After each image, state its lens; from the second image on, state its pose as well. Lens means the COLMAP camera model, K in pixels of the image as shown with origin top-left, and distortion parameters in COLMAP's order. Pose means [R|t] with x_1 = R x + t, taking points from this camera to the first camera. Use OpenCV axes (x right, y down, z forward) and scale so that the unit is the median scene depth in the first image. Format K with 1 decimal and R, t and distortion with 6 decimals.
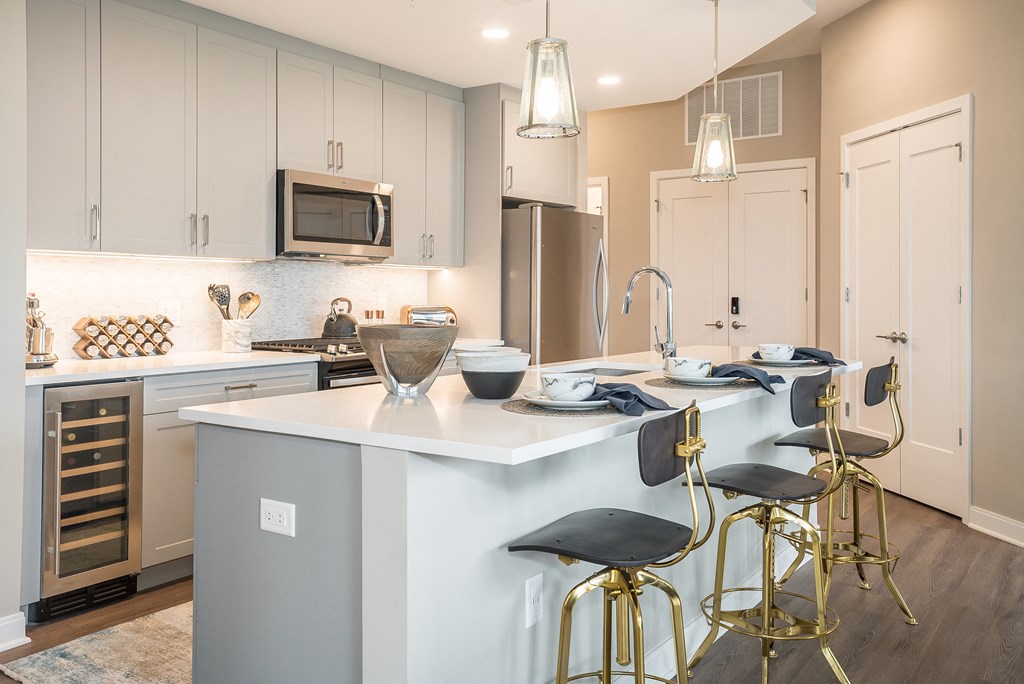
lens RADIAL K [[865.0, 0, 555.4], [0, 865.0, 340.7], [0, 0, 1]] dist [0.063975, -0.000789]
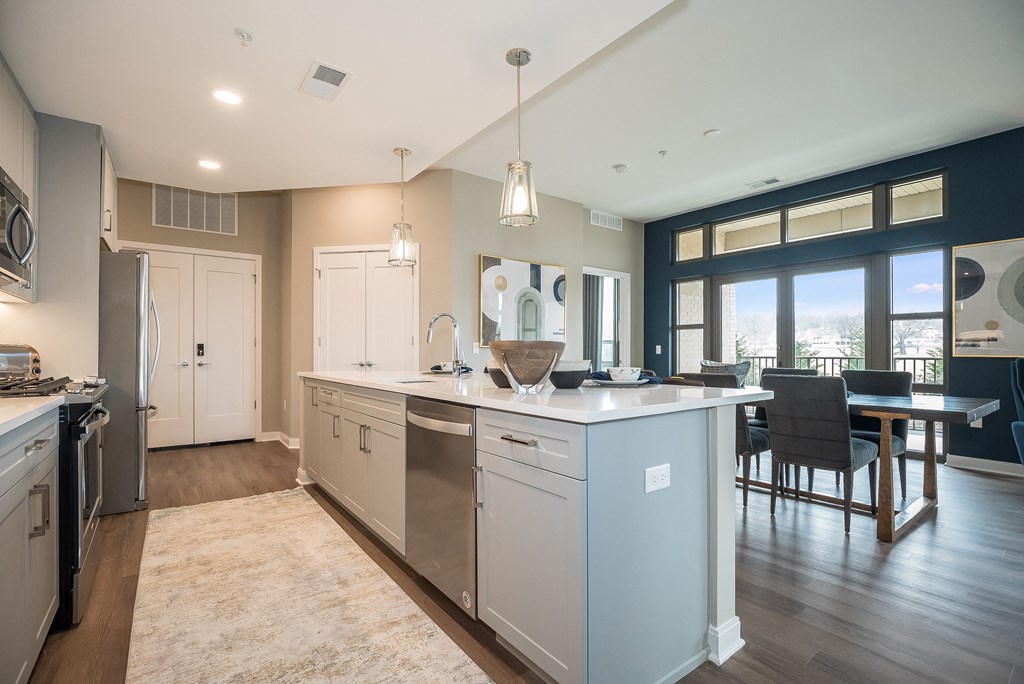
lens RADIAL K [[471.2, 0, 512.0], [0, 471.2, 342.0], [0, 0, 1]] dist [-0.017615, 0.000001]
pose [[0.336514, 0.021342, 0.941437, -0.400380], [0.053745, 0.997678, -0.041829, 0.005905], [-0.940144, 0.064674, 0.334585, 0.359795]]
